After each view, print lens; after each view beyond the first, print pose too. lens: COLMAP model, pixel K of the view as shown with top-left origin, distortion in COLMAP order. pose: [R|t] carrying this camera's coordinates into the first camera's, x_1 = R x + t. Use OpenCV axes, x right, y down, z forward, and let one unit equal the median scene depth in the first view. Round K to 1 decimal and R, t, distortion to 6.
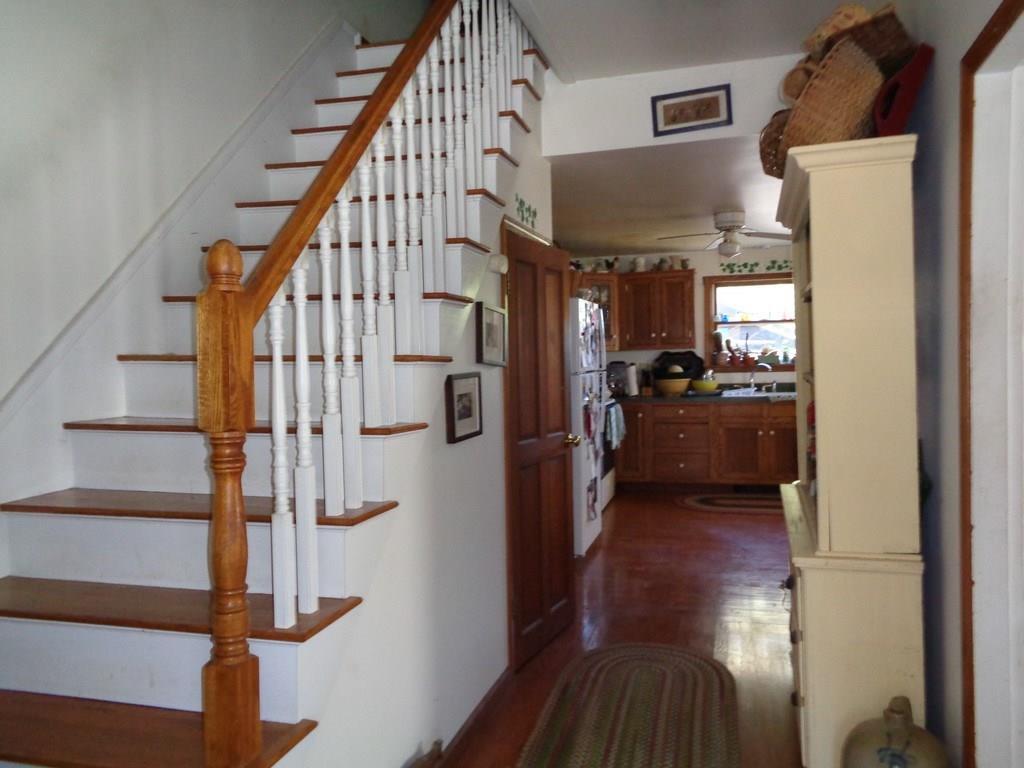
lens RADIAL K [[779.7, 0, 512.2], [0, 779.7, 380.2], [0, 0, 1]] dist [0.010124, 0.002848]
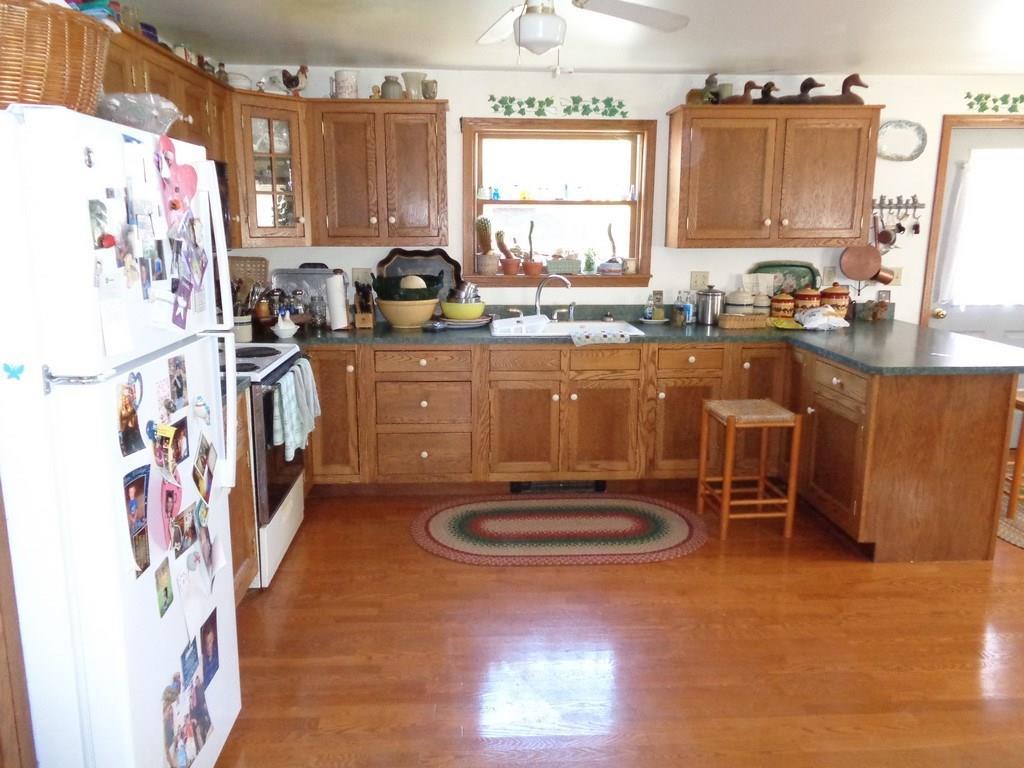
lens RADIAL K [[779.7, 0, 509.8], [0, 779.7, 383.9], [0, 0, 1]] dist [0.010124, 0.002848]
pose [[0.945857, -0.036673, 0.322506, 0.088712], [-0.019451, 0.985407, 0.169101, -0.038406], [-0.324001, -0.166219, 0.931340, 0.430561]]
